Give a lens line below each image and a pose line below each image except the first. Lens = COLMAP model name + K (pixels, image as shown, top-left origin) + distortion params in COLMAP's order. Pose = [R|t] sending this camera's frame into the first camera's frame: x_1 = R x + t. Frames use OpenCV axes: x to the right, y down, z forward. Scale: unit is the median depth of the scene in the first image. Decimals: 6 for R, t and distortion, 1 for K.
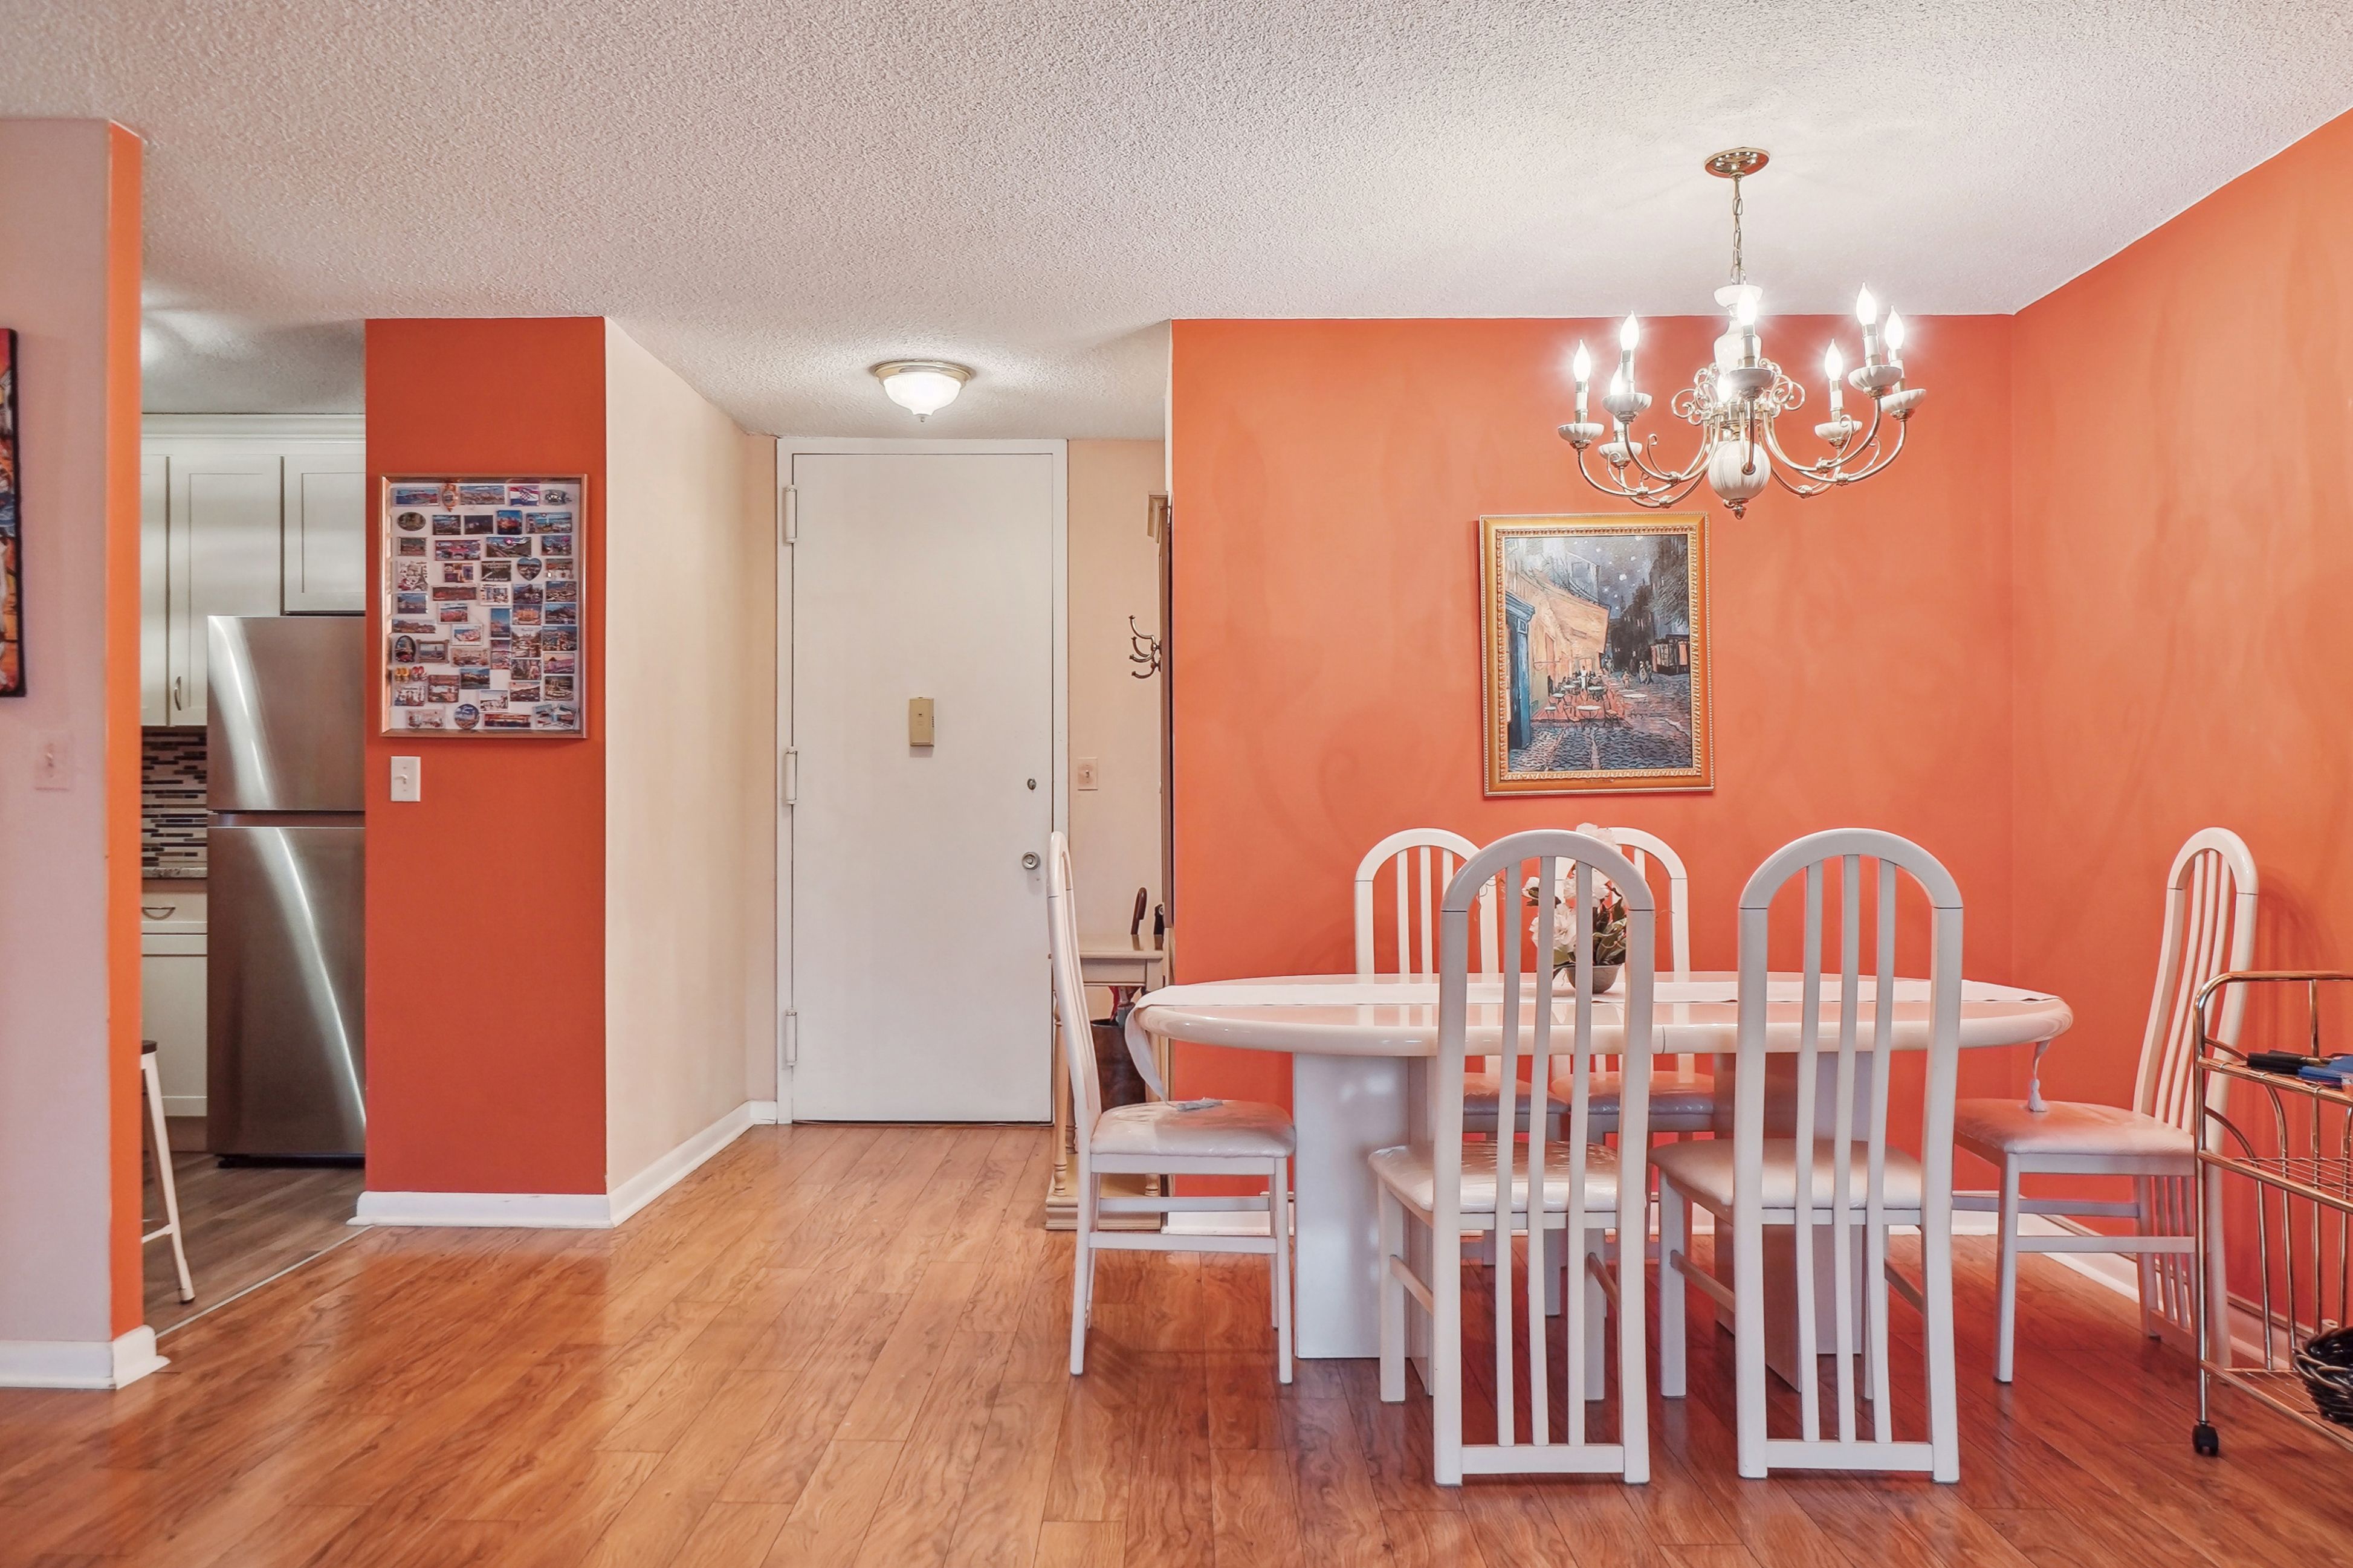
lens RADIAL K [[1715.2, 0, 1159.2], [0, 1715.2, 820.7], [0, 0, 1]] dist [-0.001576, -0.004419]
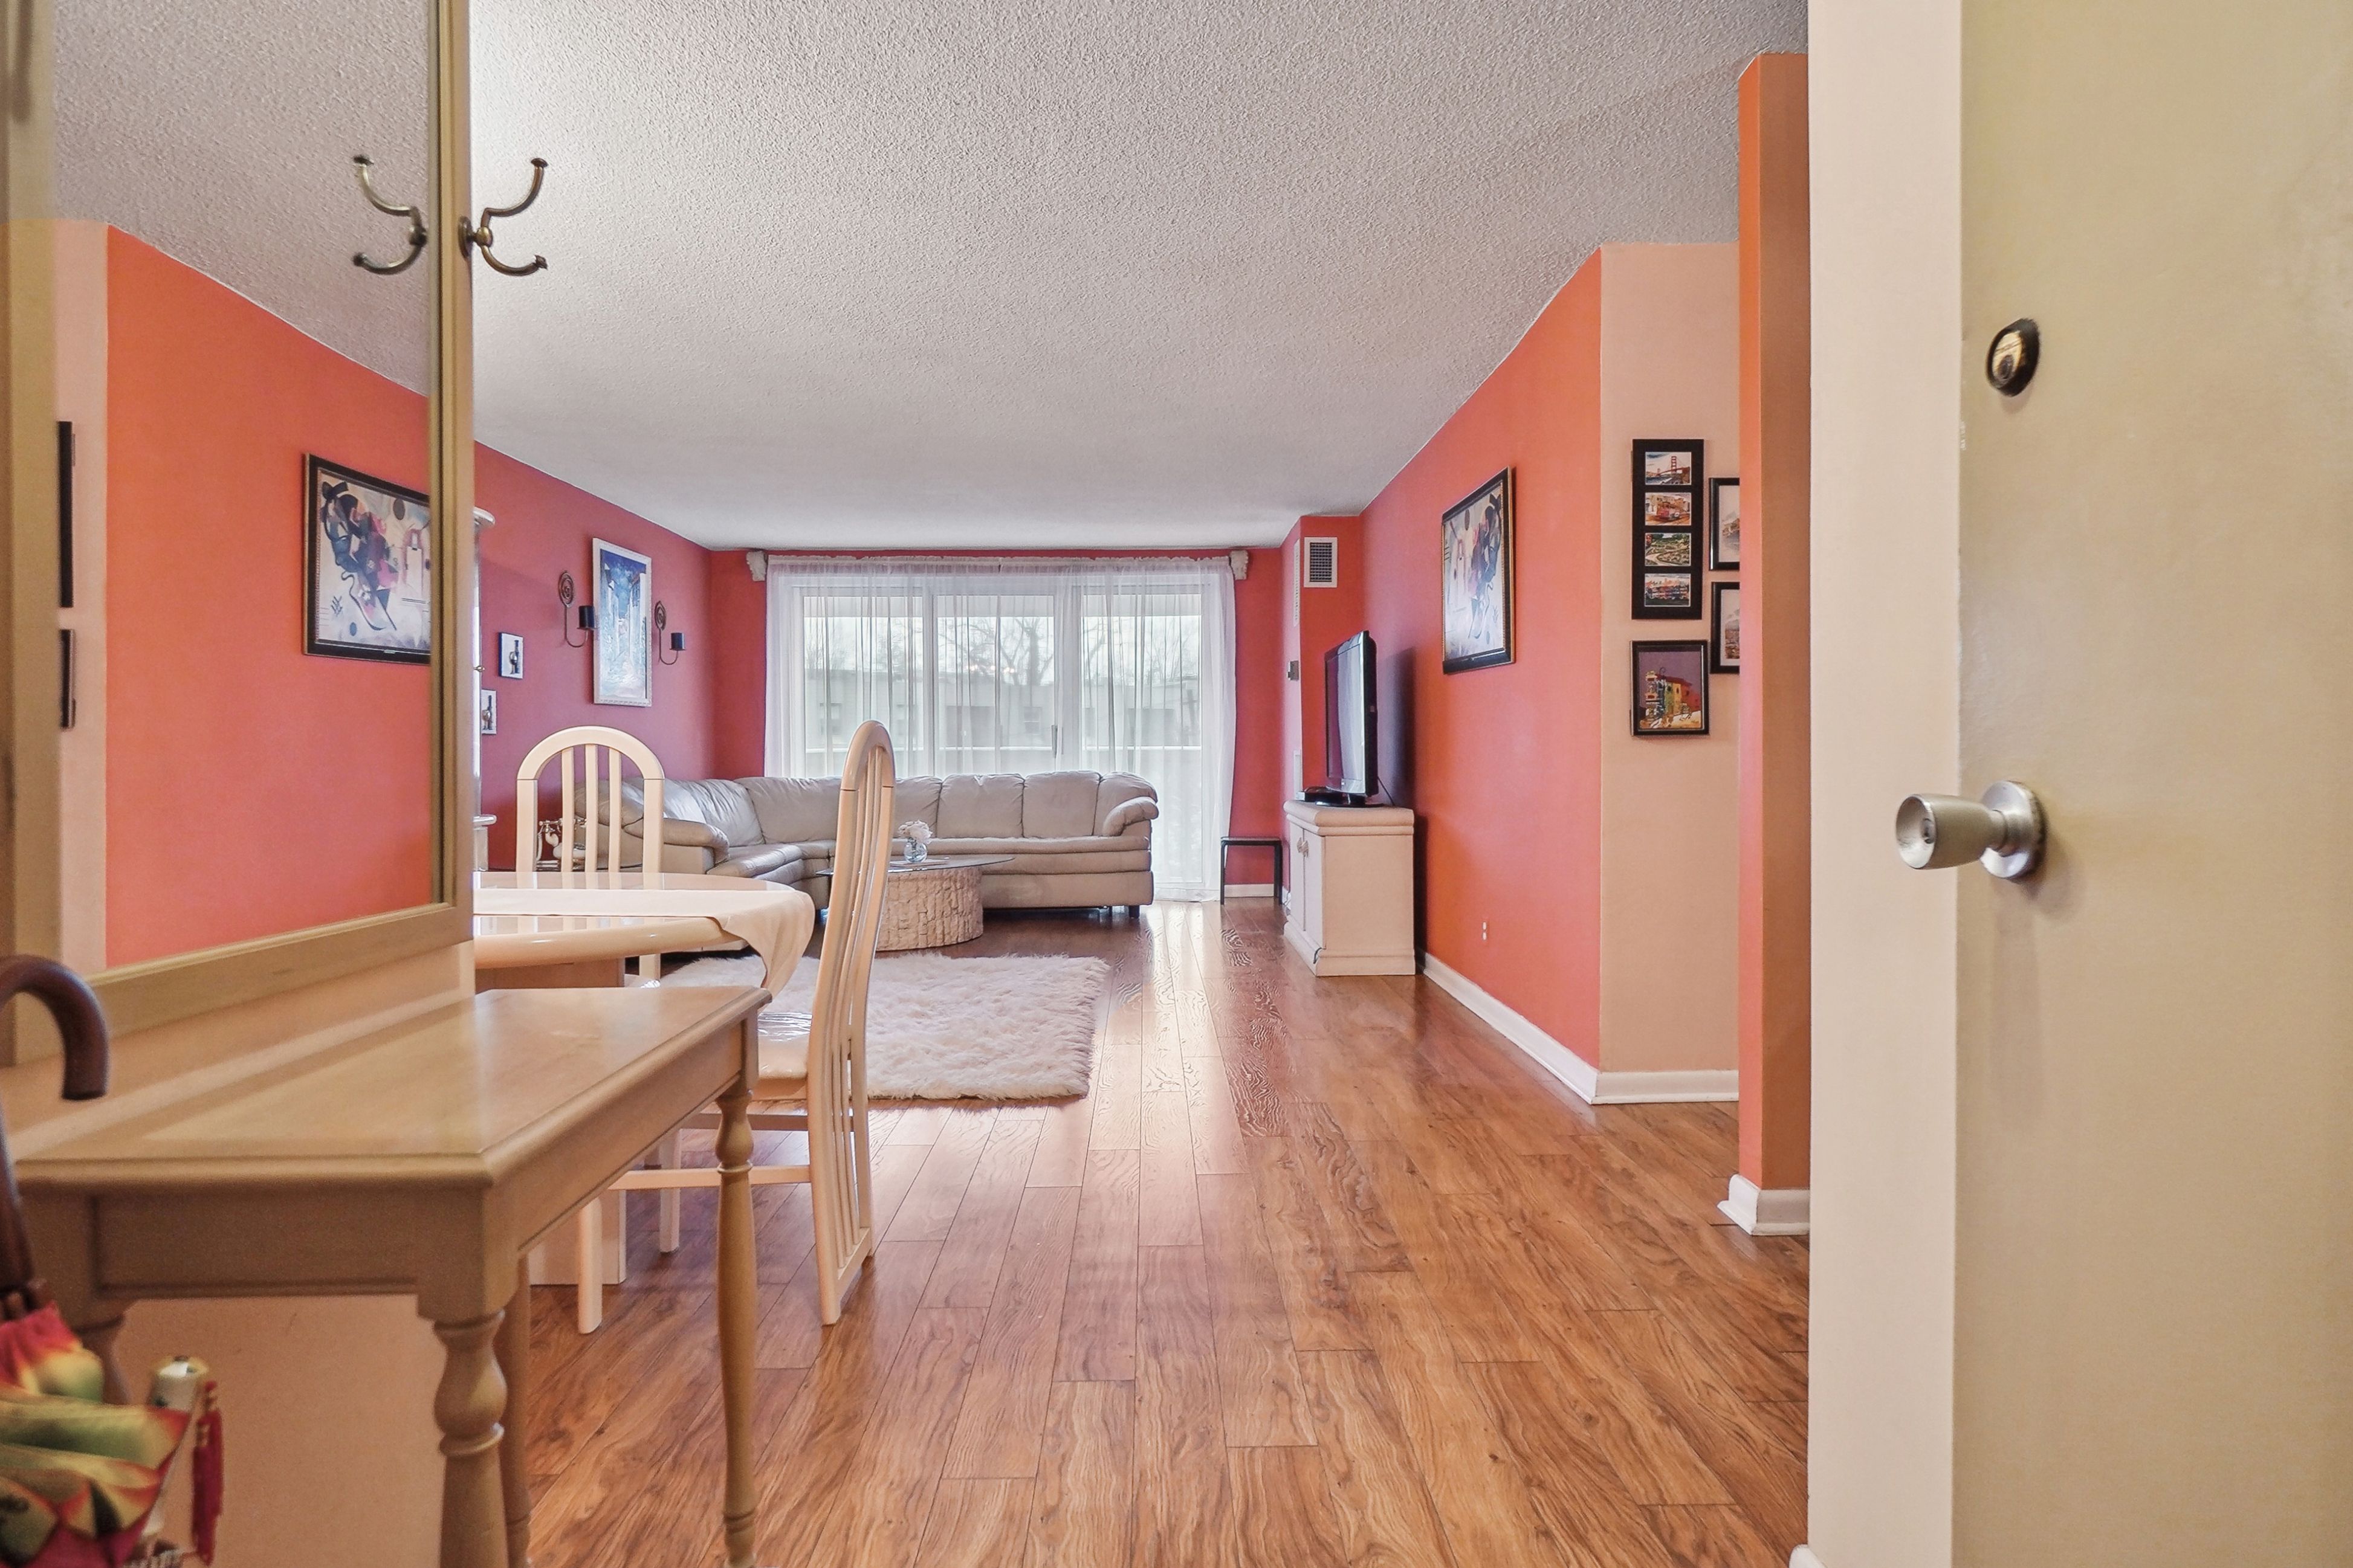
lens RADIAL K [[1277.1, 0, 1156.3], [0, 1277.1, 778.7], [0, 0, 1]] dist [0.010041, -0.005507]
pose [[-0.999809, 0.003796, -0.019182, -0.155955], [0.003454, 0.999835, 0.017812, 0.020437], [0.019247, 0.017742, -0.999657, 1.333558]]
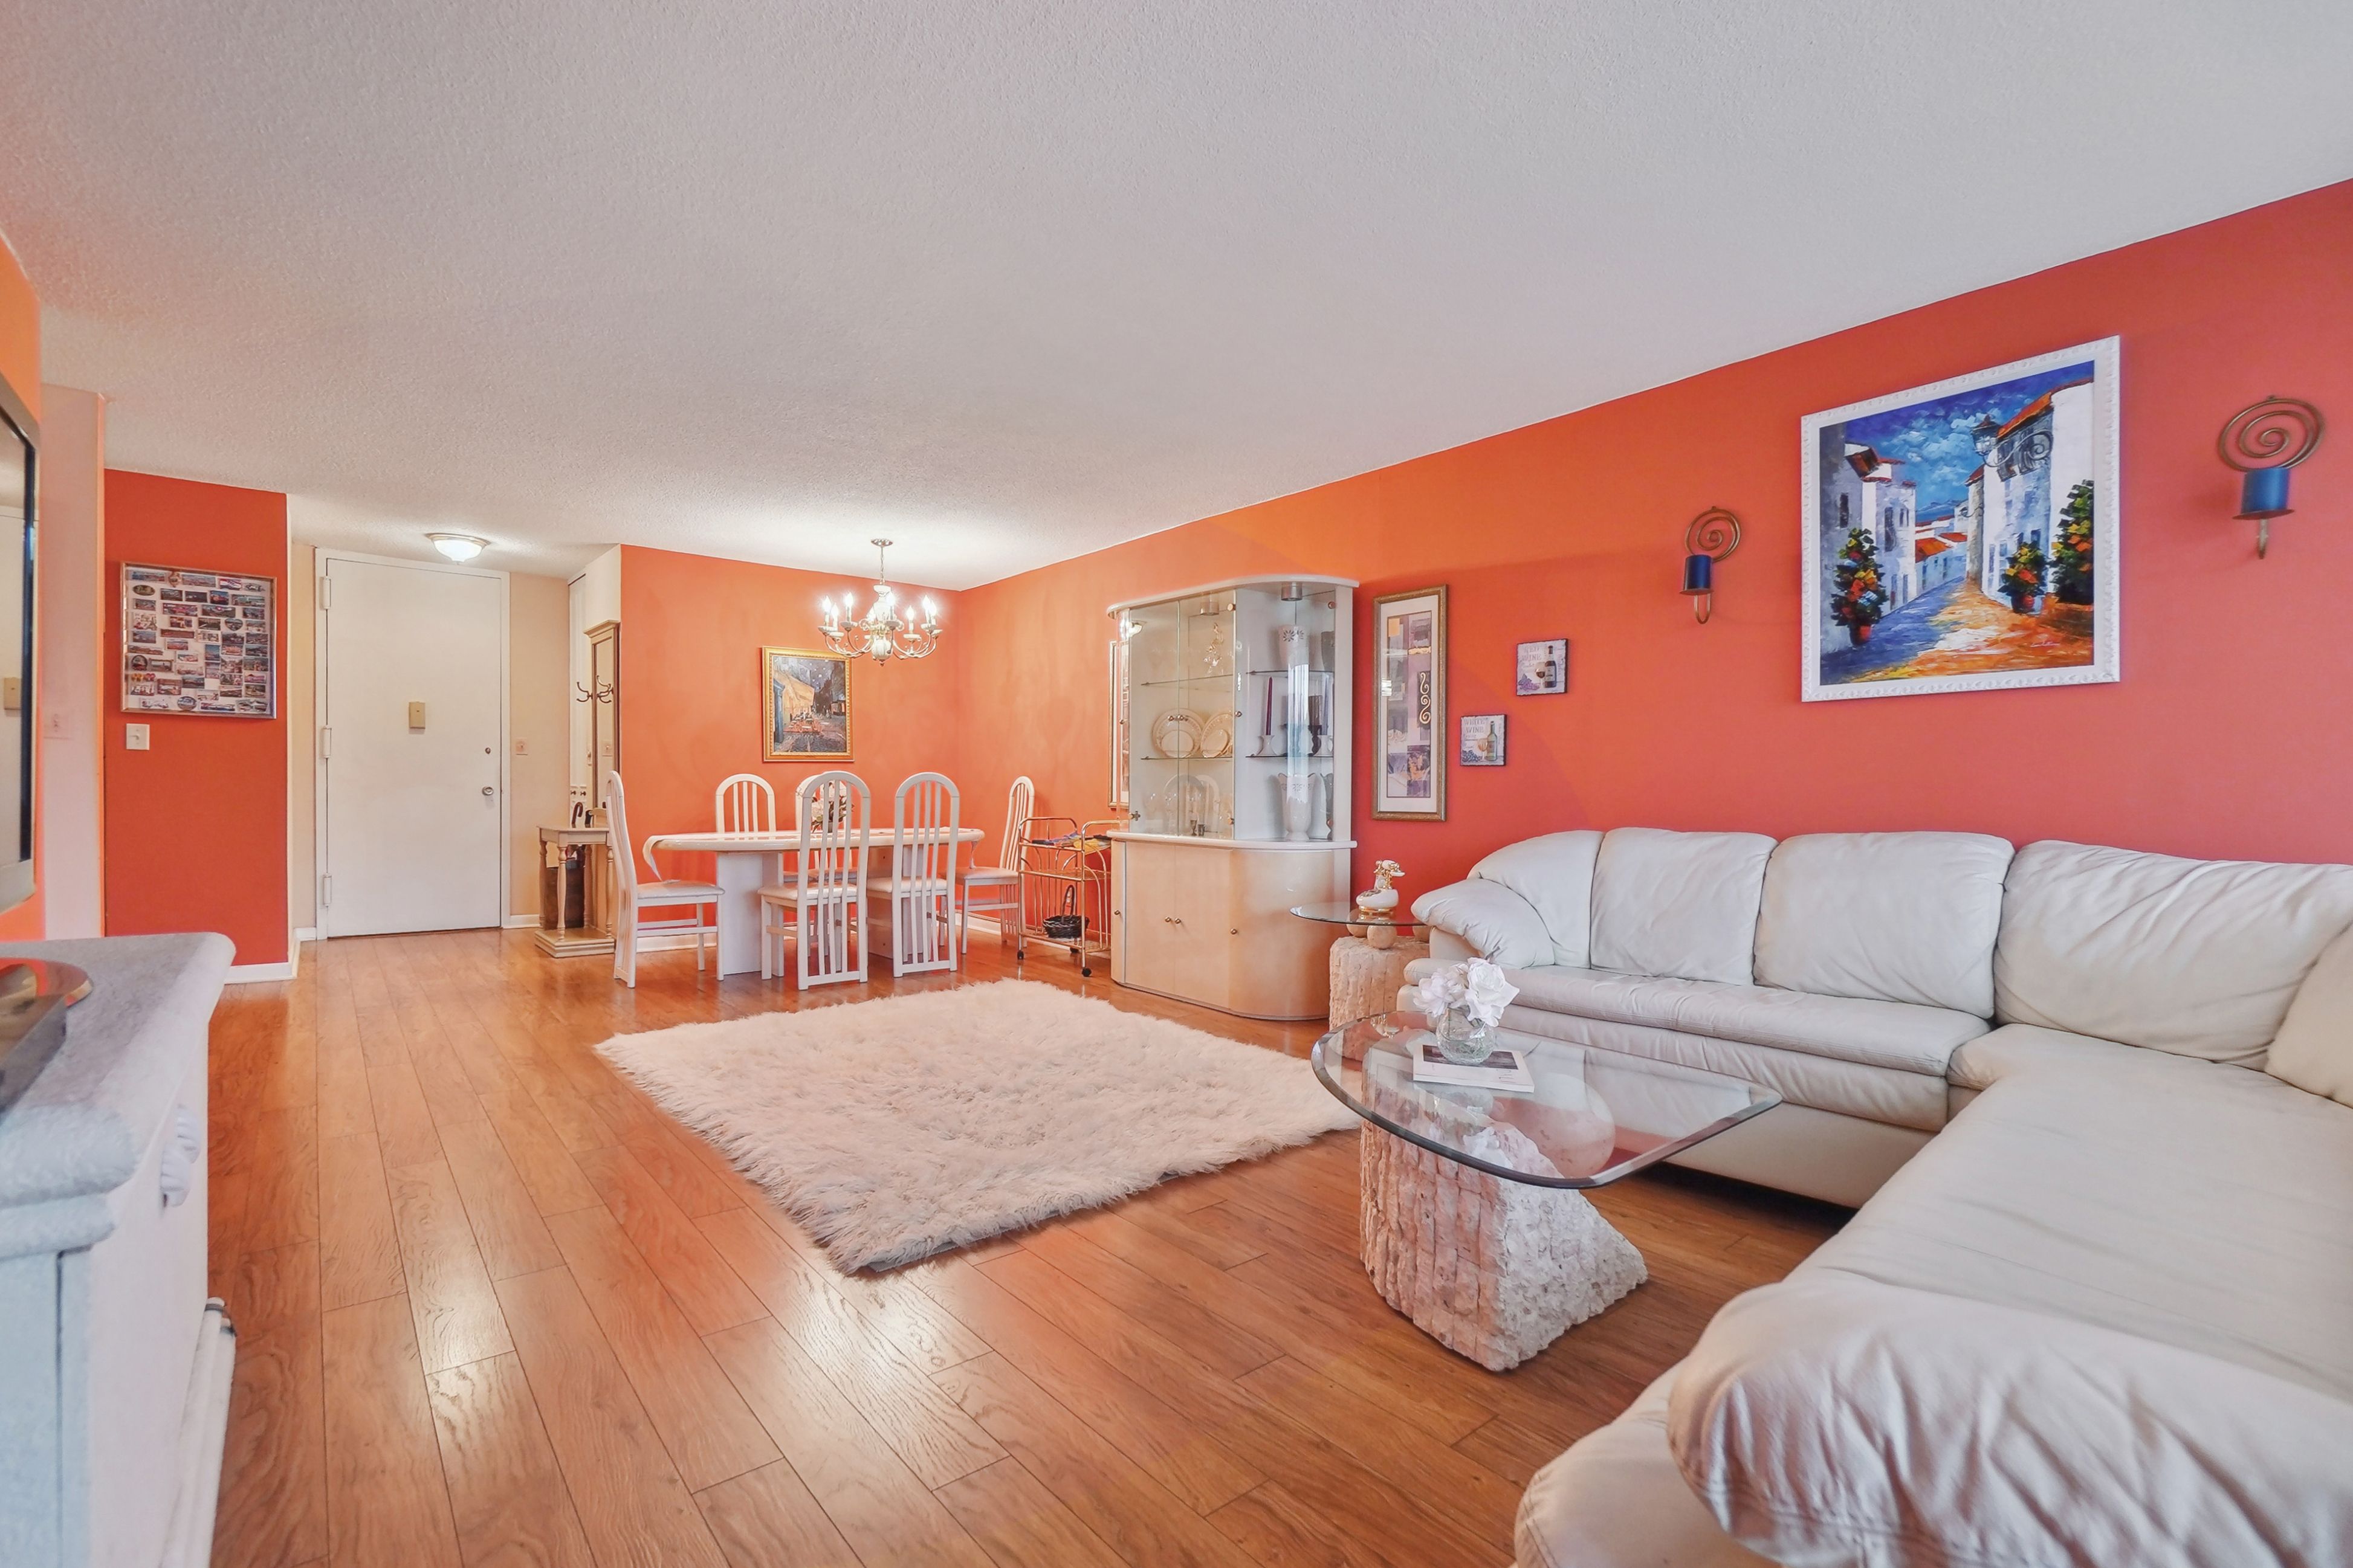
lens RADIAL K [[1041.6, 0, 1164.4], [0, 1041.6, 808.6], [0, 0, 1]] dist [0.003568, -0.003233]
pose [[0.766809, -0.004637, 0.641859, -0.323953], [-0.008998, 0.999798, 0.017972, 0.020675], [-0.641812, -0.019556, 0.766612, -0.498346]]
